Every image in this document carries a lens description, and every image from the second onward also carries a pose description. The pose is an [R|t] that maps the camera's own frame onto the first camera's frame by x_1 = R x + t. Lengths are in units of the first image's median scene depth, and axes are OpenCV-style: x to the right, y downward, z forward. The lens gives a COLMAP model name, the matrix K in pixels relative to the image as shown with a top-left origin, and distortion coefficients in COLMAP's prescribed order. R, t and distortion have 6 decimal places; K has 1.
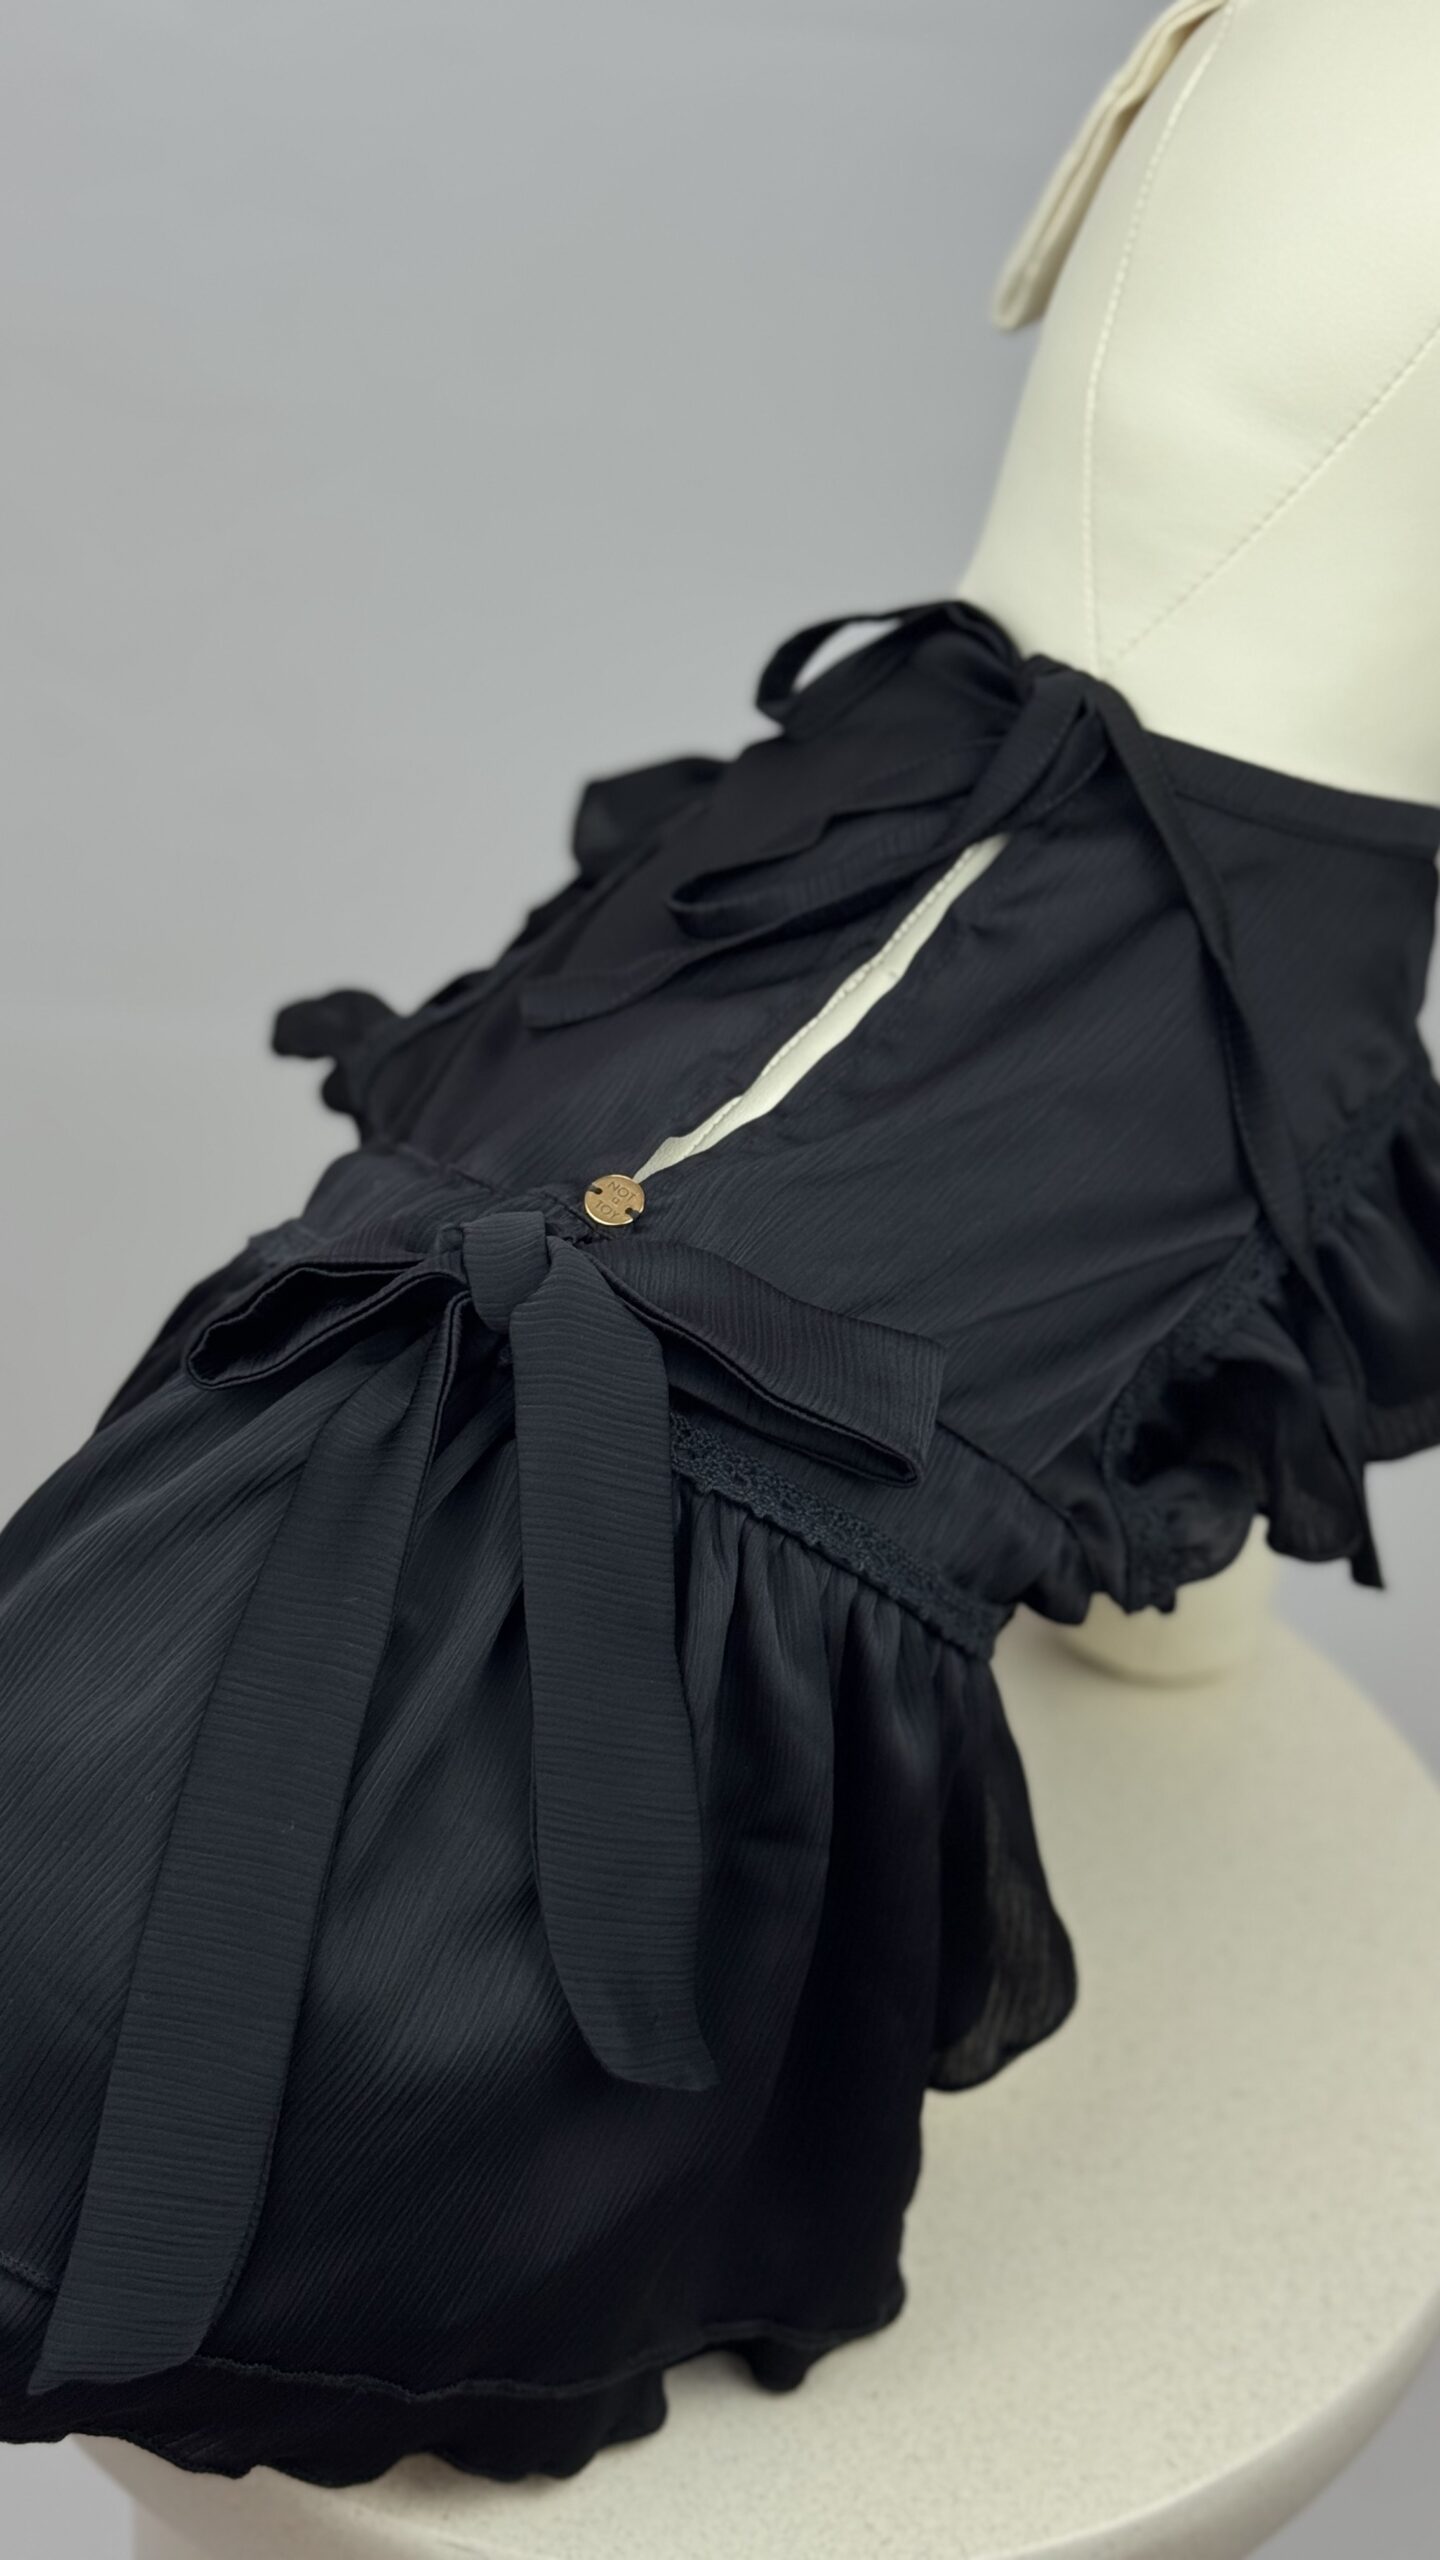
lens RADIAL K [[3658.2, 0, 725.1], [0, 3658.2, 1294.5], [0, 0, 1]] dist [0.141057, 0.000000]
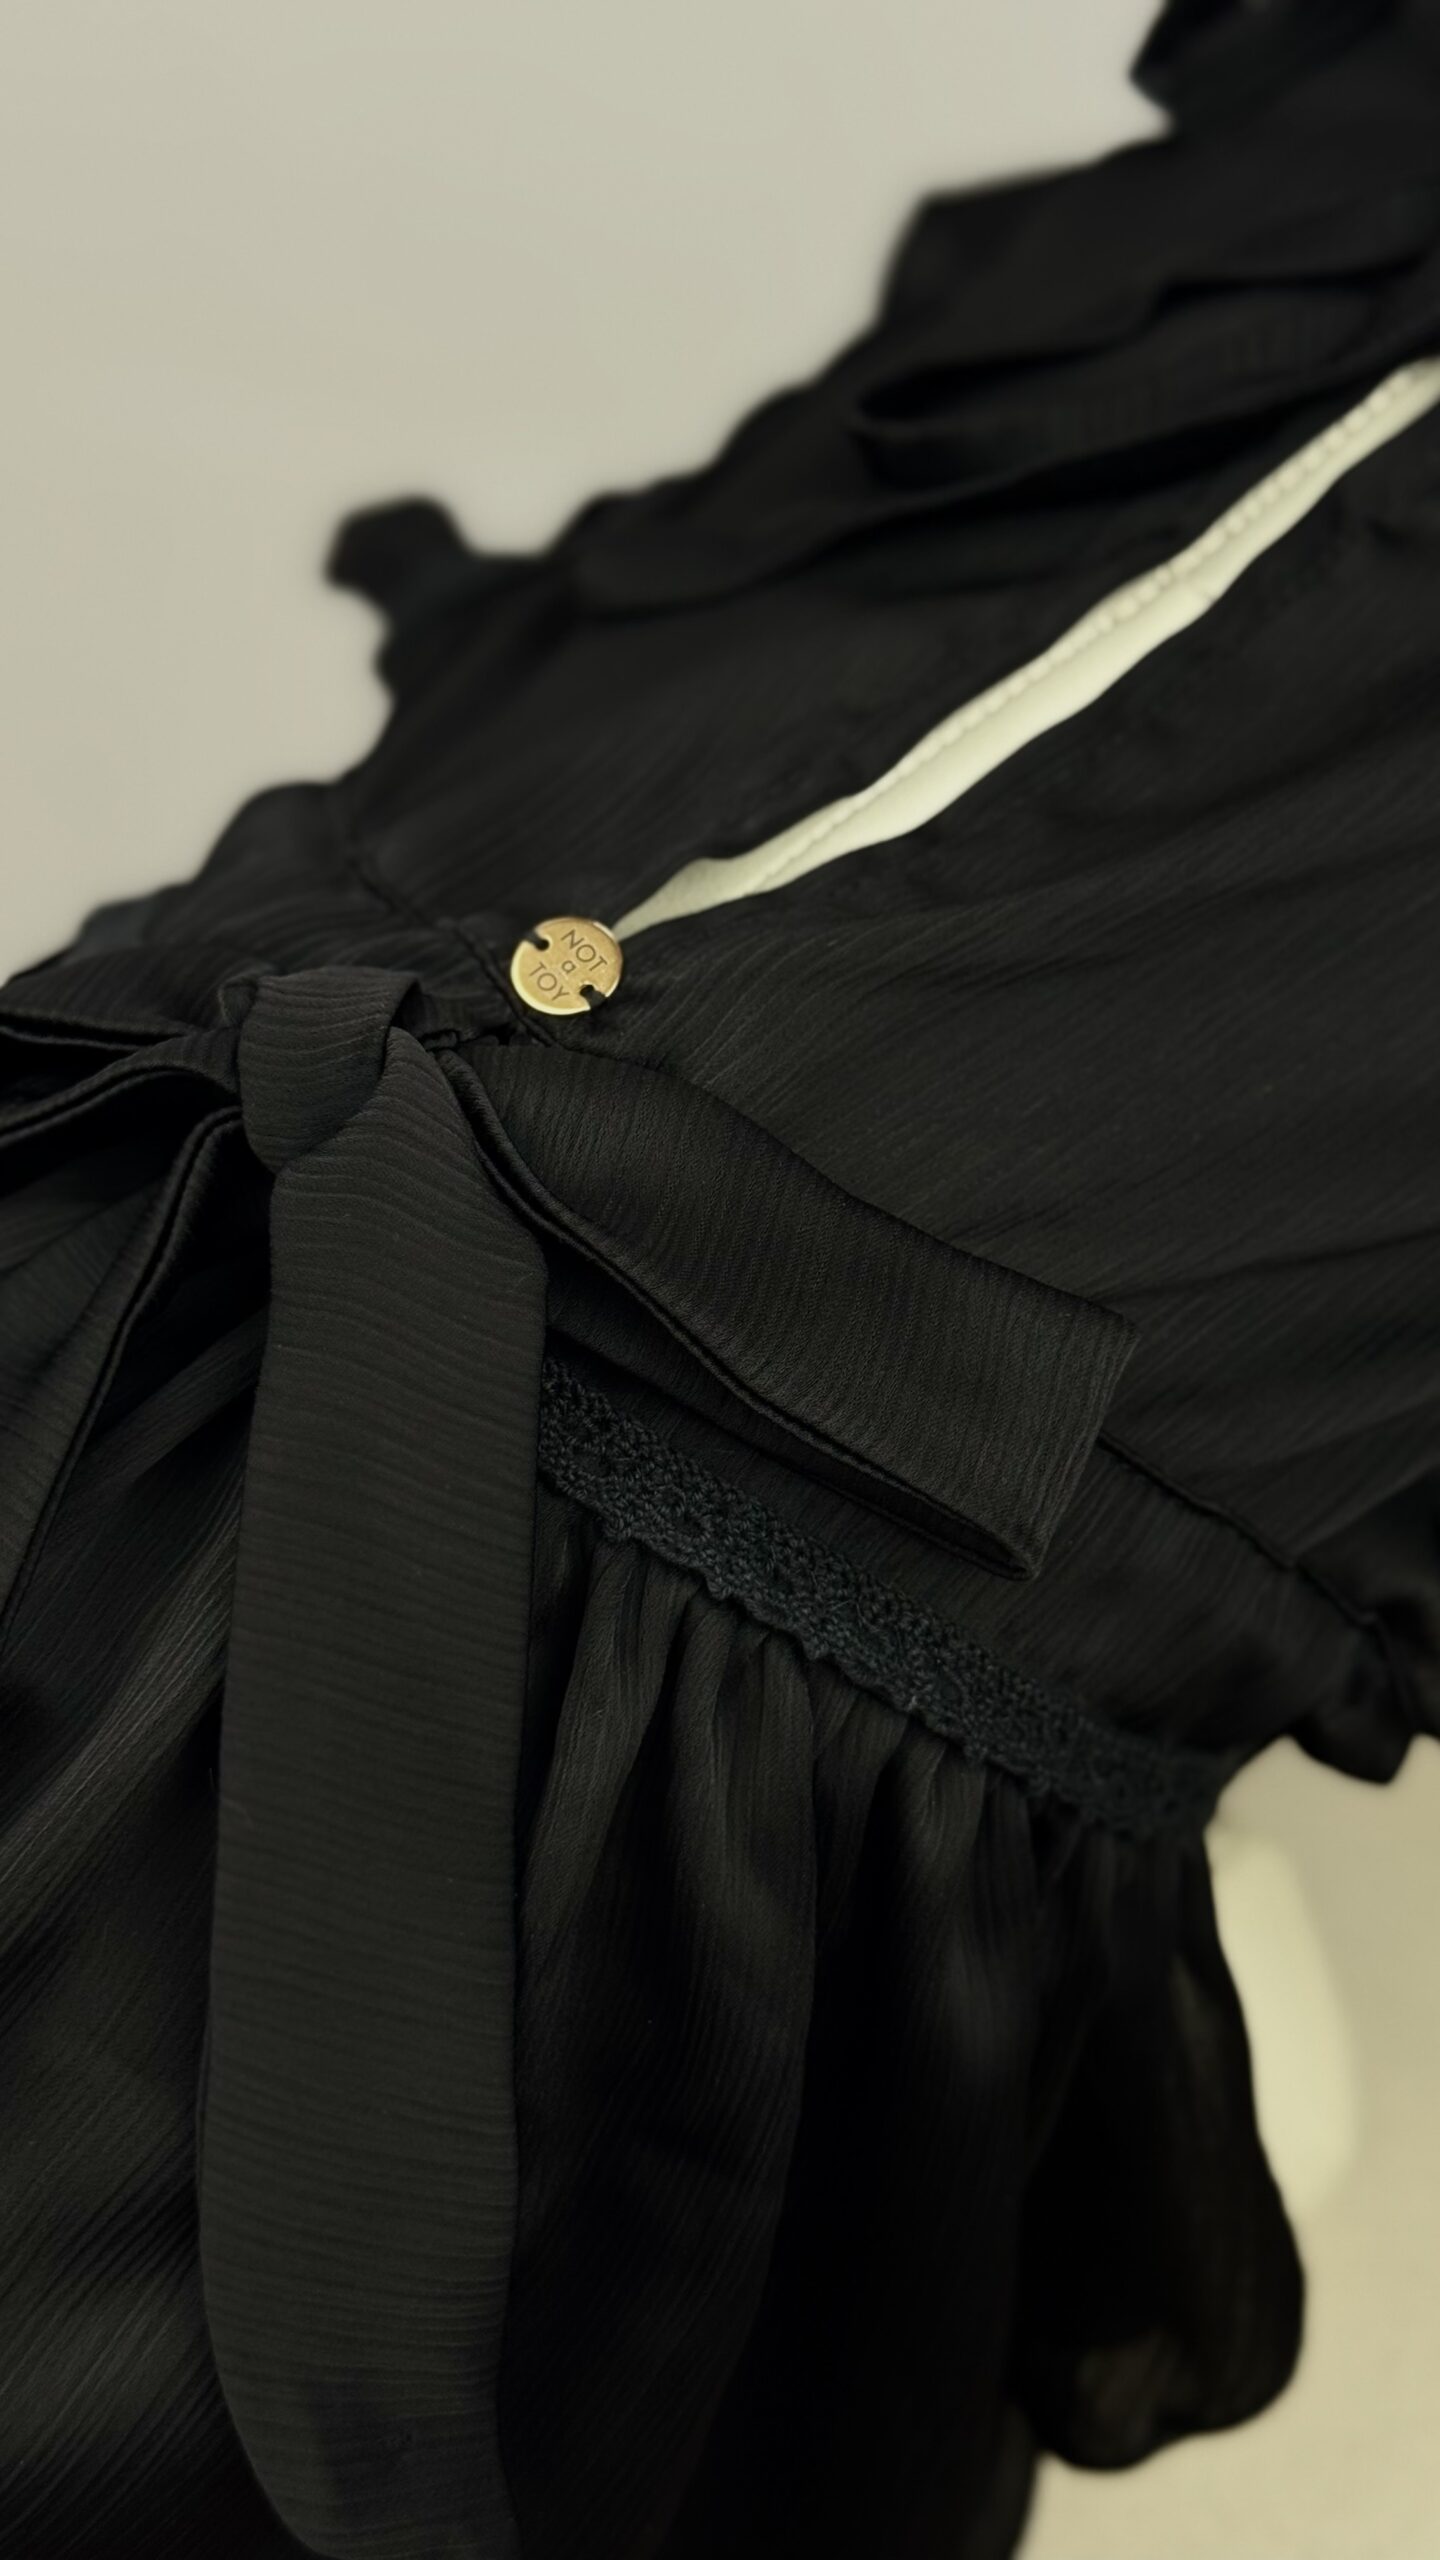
lens RADIAL K [[3617.4, 0, 722.7], [0, 3617.4, 1267.6], [0, 0, 1]] dist [0.138923, 0.000000]
pose [[0.966349, 0.159486, -0.201825, 0.104677], [-0.130358, 0.980014, 0.150266, -0.063795], [0.221757, -0.118900, 0.967826, 0.466188]]
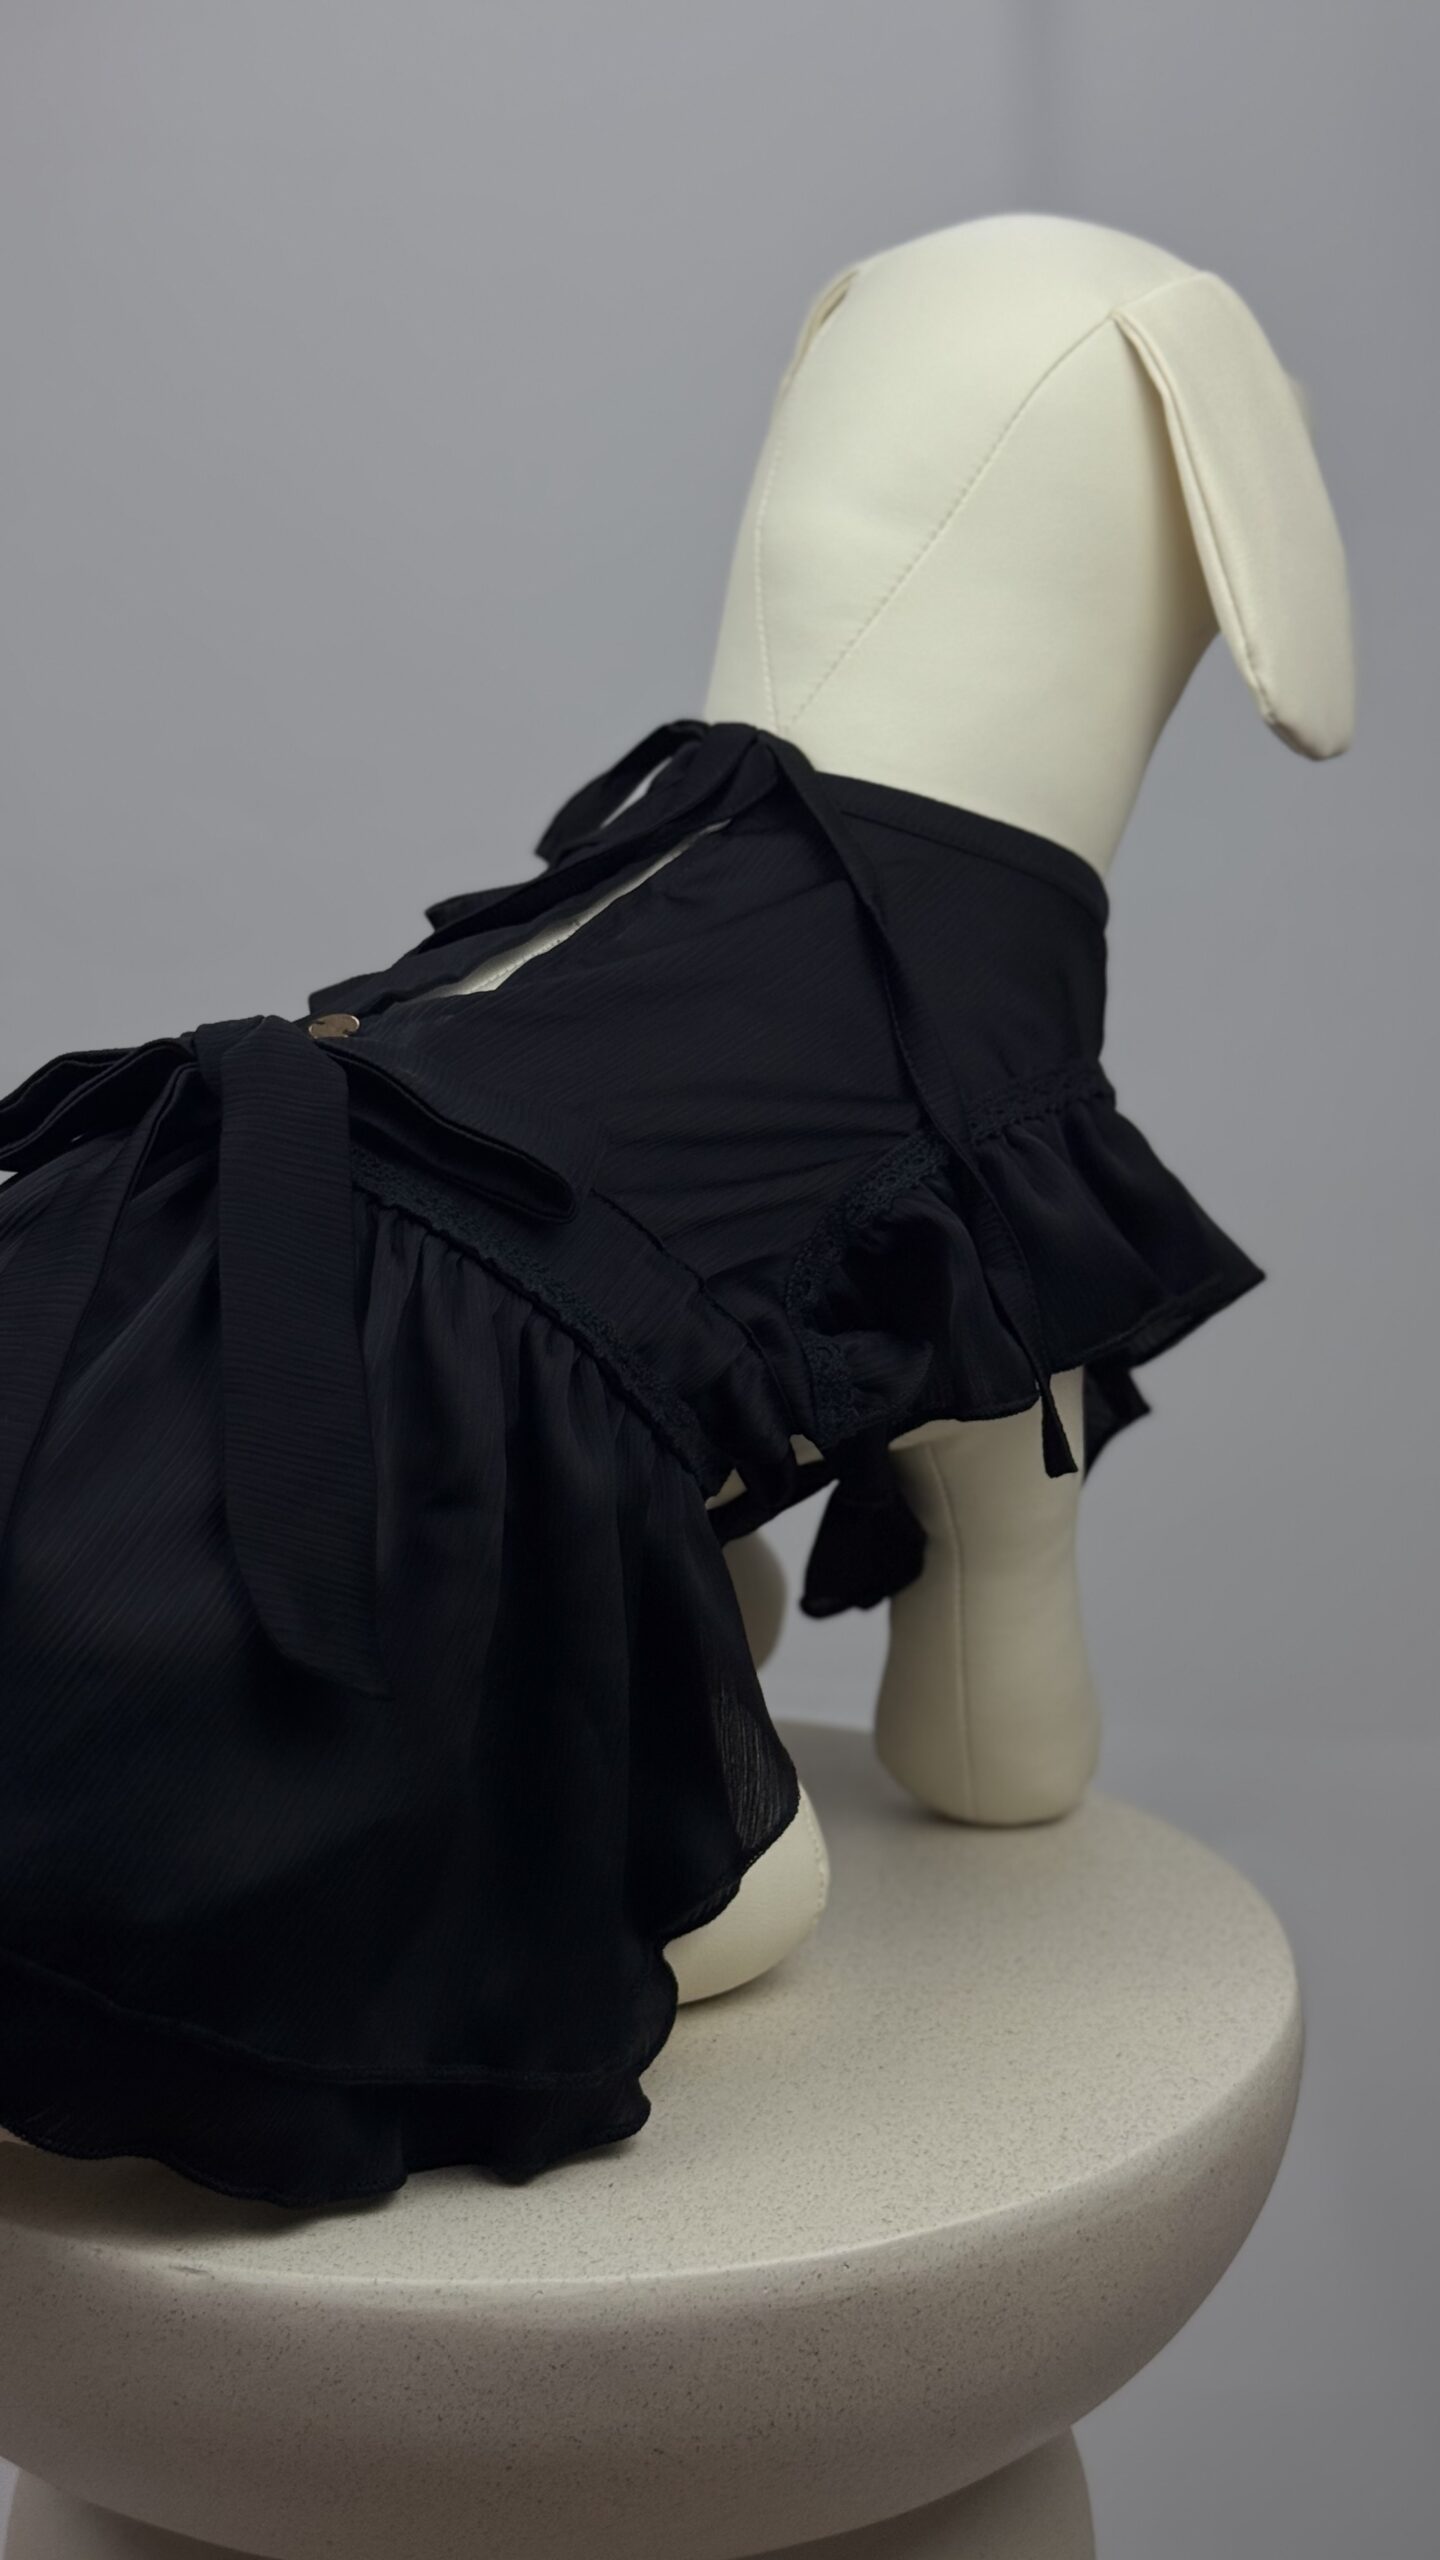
lens RADIAL K [[3658.2, 0, 718.4], [0, 3658.2, 1264.1], [0, 0, 1]] dist [0.141057, 0.000000]
pose [[0.993919, -0.058291, -0.093418, 0.198228], [0.015279, 0.913190, -0.407248, 0.523702], [0.109047, 0.403344, 0.908527, -0.050008]]
